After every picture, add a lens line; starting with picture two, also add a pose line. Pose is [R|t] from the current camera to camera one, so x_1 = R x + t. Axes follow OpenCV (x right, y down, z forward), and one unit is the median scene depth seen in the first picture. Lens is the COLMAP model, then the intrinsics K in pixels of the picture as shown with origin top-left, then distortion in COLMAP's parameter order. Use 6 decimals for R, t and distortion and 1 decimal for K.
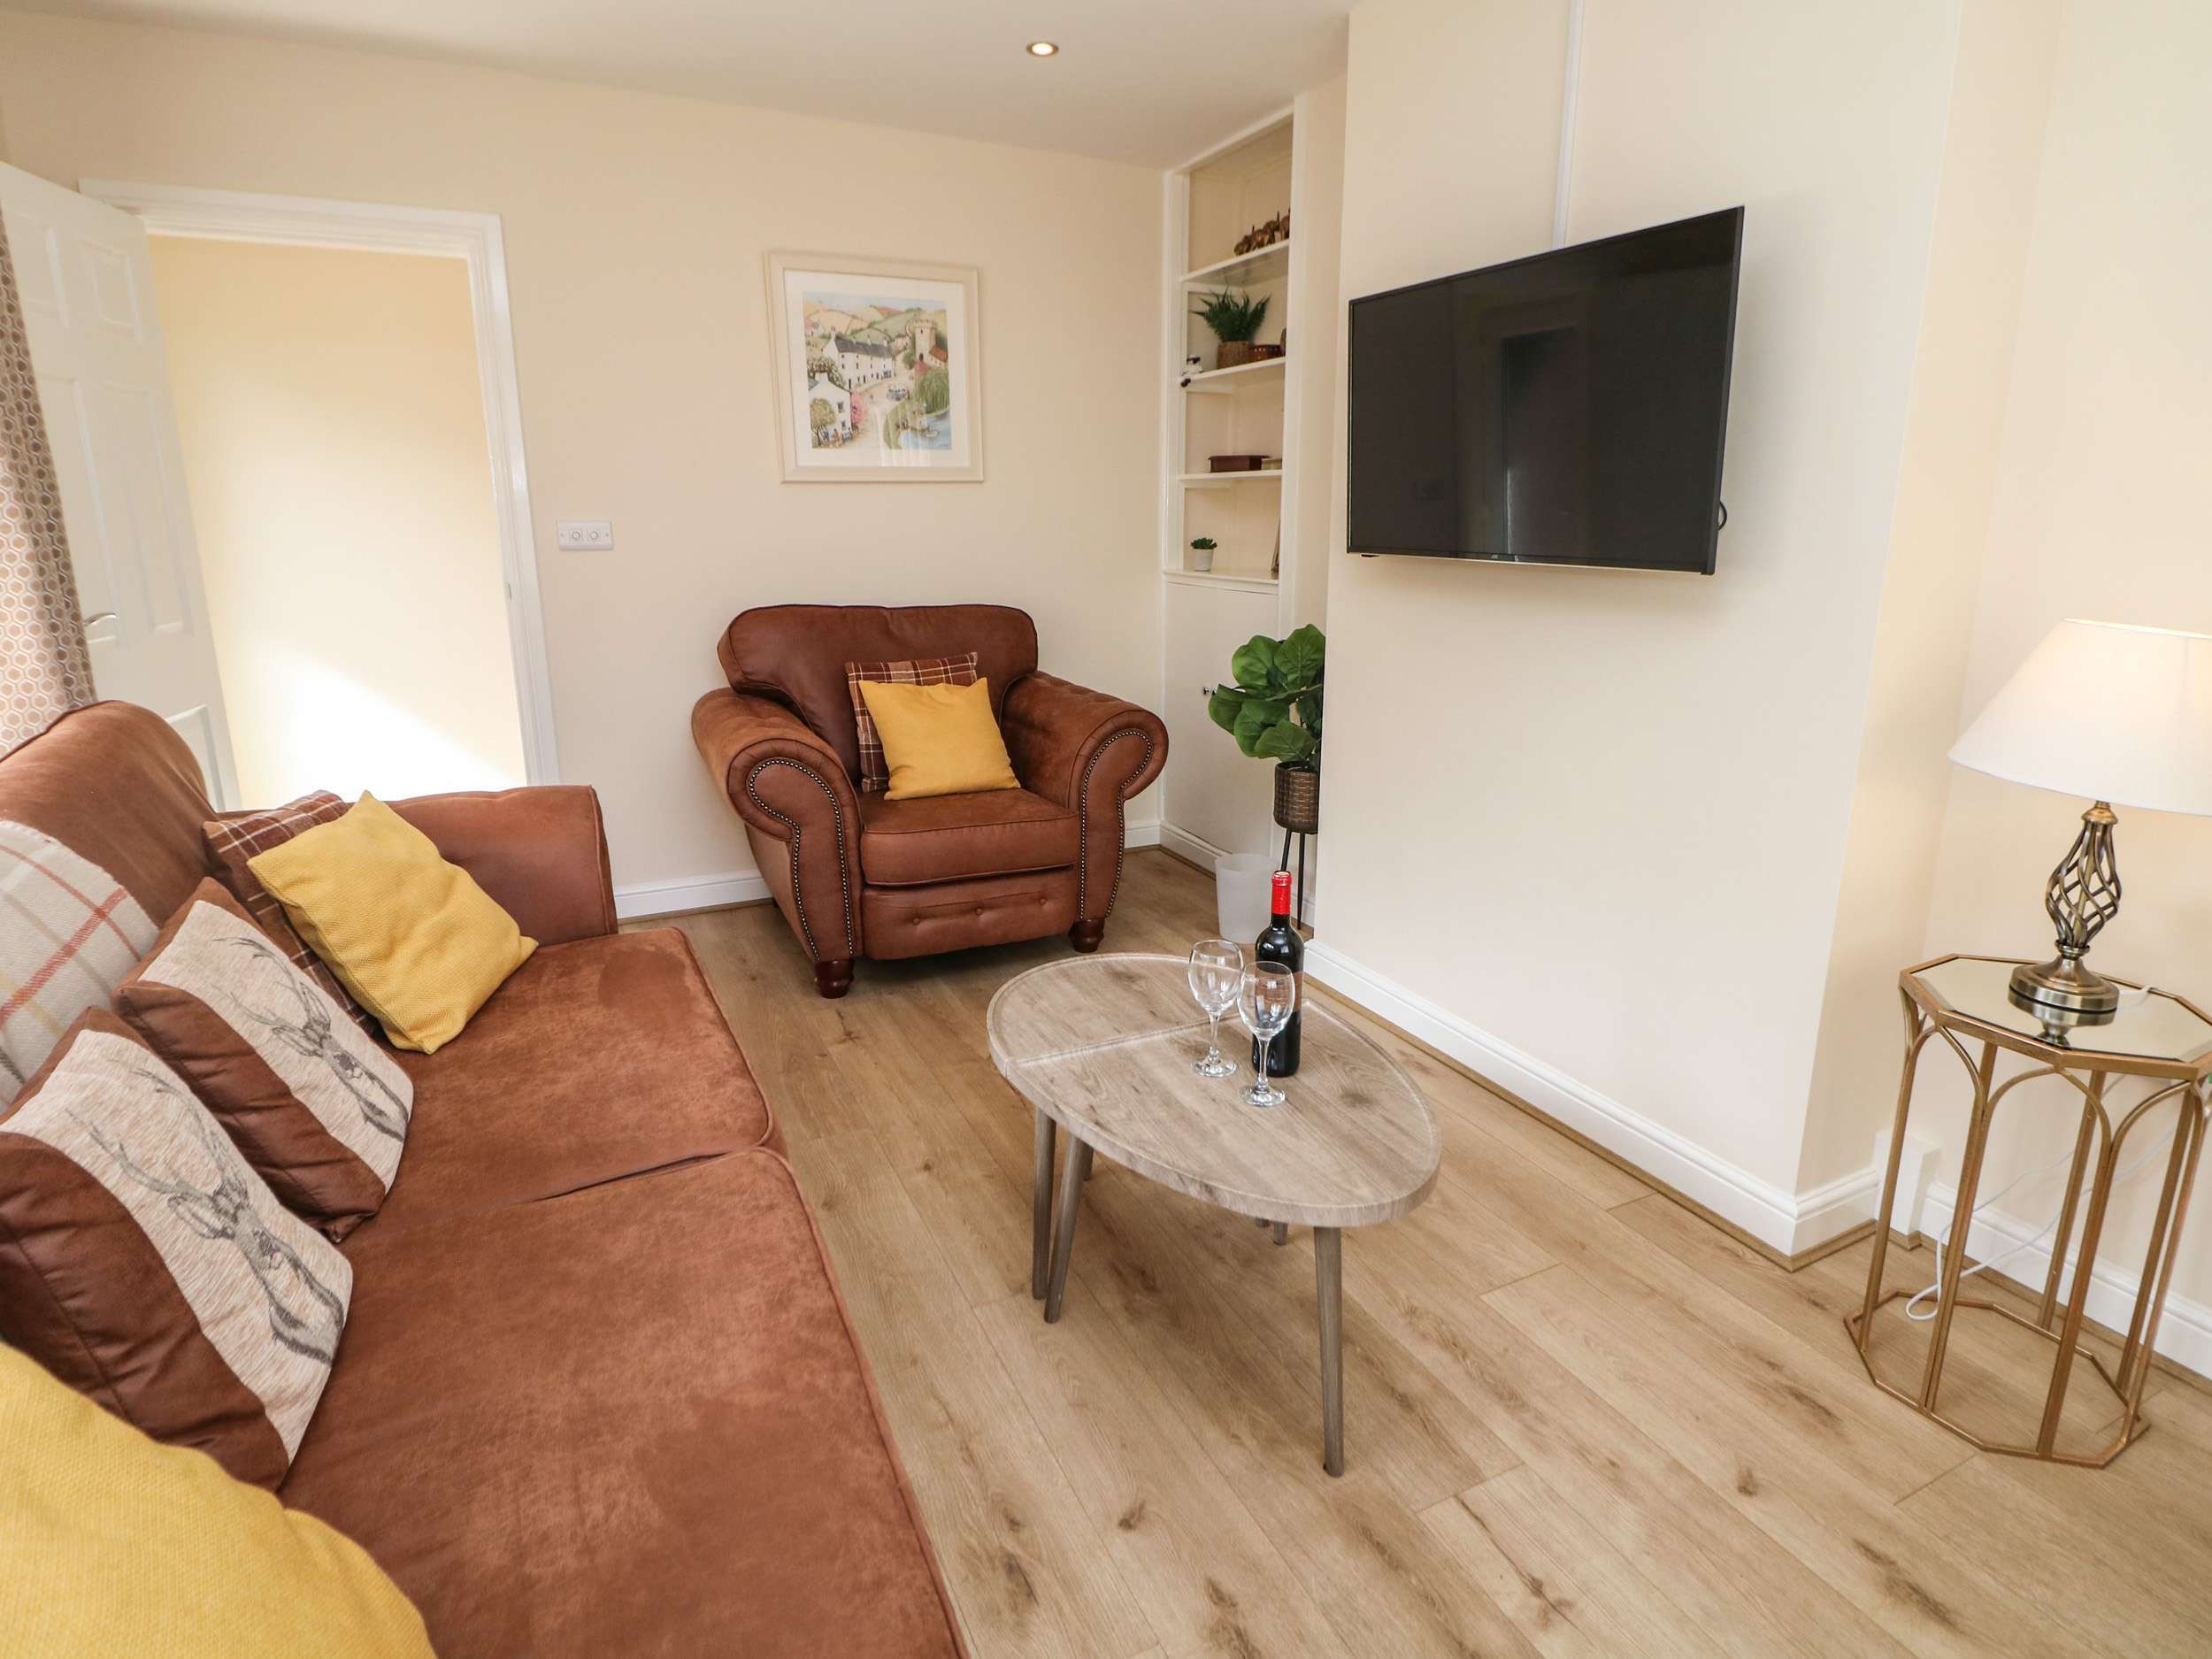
lens RADIAL K [[1180.7, 0, 1111.0], [0, 1180.7, 797.0], [0, 0, 1]] dist [-0.003426, -0.015526]
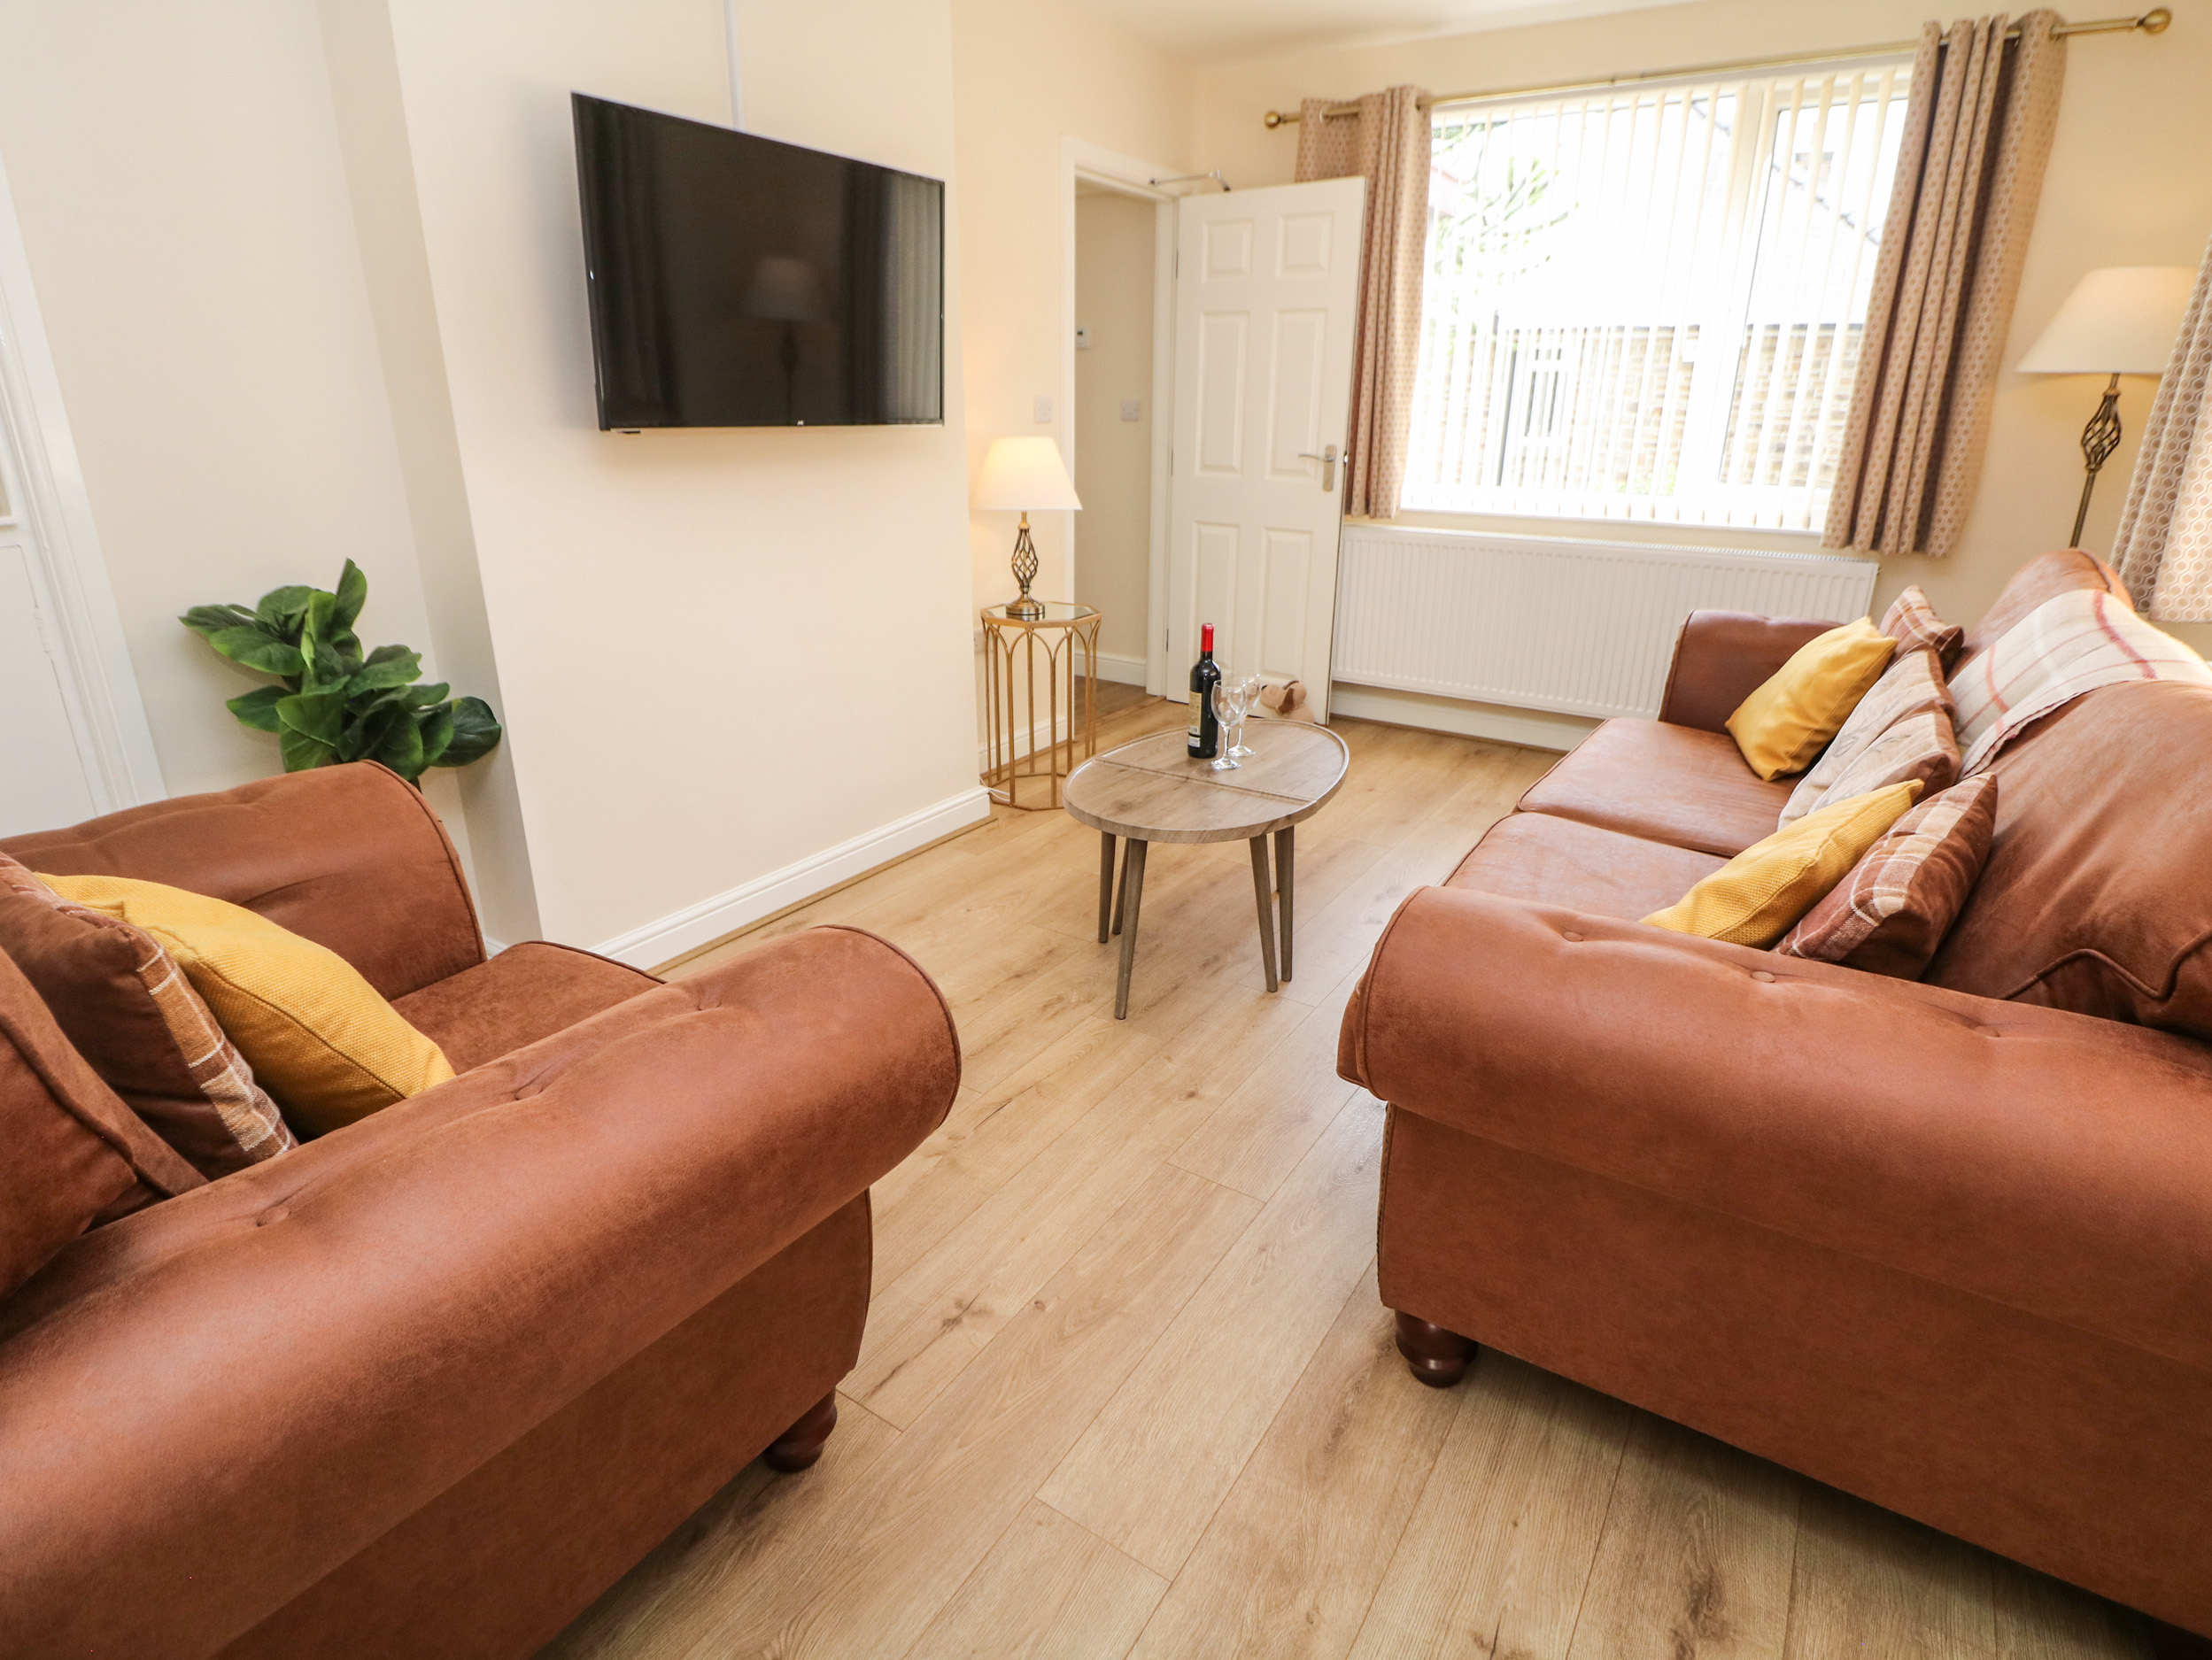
lens RADIAL K [[1180.6, 0, 1111.0], [0, 1180.6, 797.5], [0, 0, 1]] dist [-0.003426, -0.015526]
pose [[-0.523429, -0.282519, 0.803869, -1.002209], [0.190517, 0.880741, 0.433588, -0.392778], [-0.830497, 0.380103, -0.407181, 1.658474]]
